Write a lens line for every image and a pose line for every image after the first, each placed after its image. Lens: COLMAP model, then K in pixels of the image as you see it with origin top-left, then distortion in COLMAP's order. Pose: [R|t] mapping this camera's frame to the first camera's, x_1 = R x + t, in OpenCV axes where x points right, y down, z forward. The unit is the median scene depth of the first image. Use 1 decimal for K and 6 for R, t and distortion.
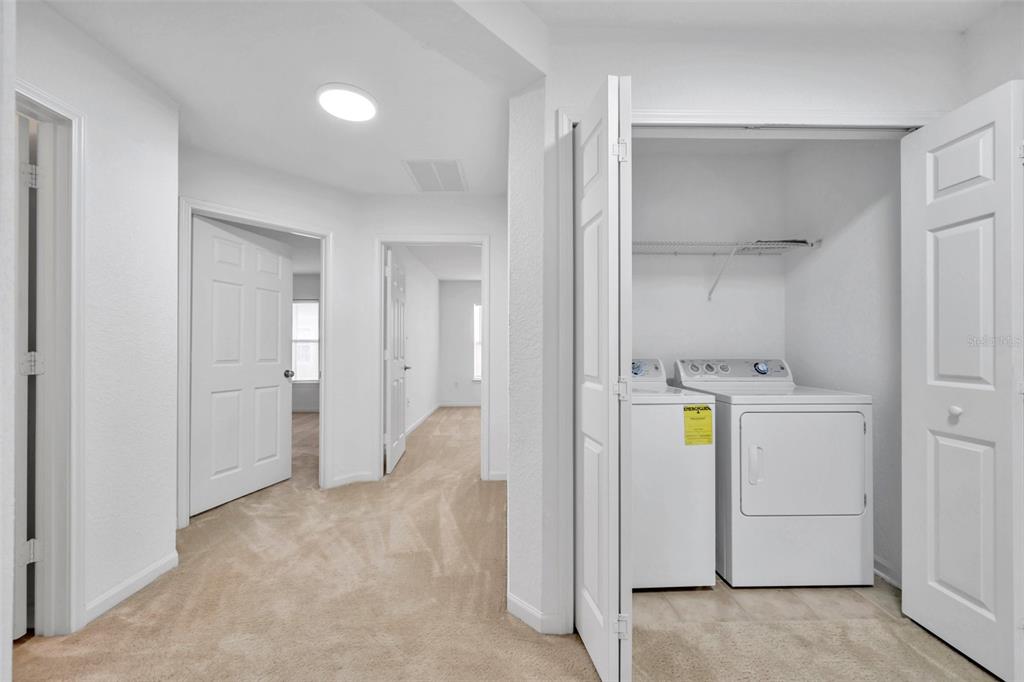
lens RADIAL K [[408.3, 0, 513.0], [0, 408.3, 343.4], [0, 0, 1]] dist [0.001867, -0.000435]
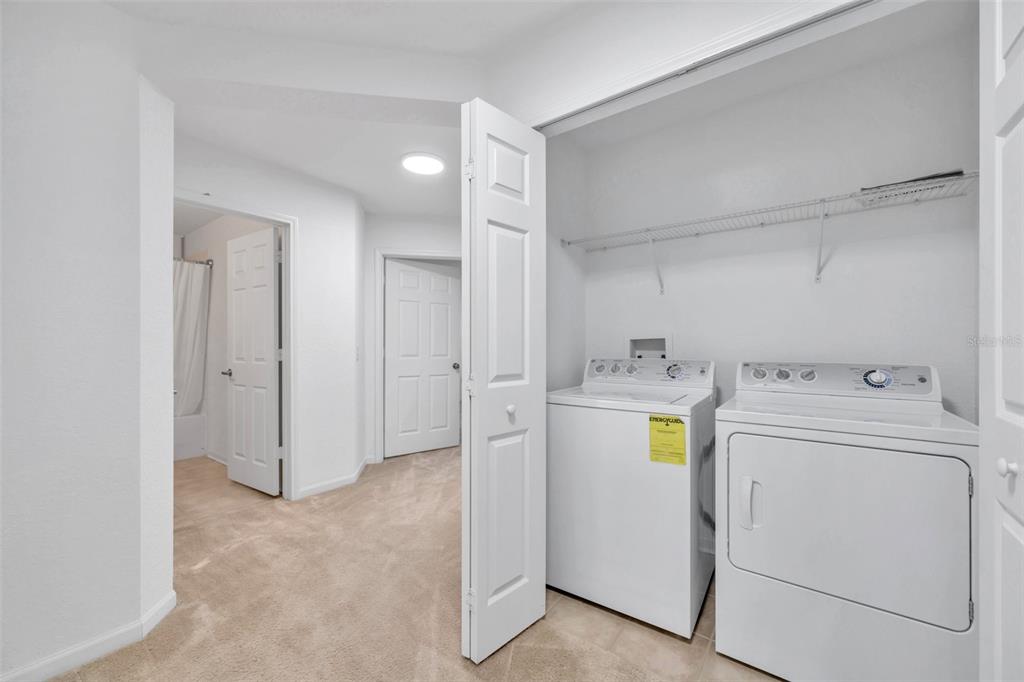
lens RADIAL K [[408.3, 0, 510.6], [0, 408.3, 342.9], [0, 0, 1]] dist [0.001867, -0.000435]
pose [[0.784687, -0.003642, -0.619882, 0.630106], [0.007088, 0.999970, 0.003097, -0.003898], [0.619852, -0.006824, 0.784689, 0.123408]]
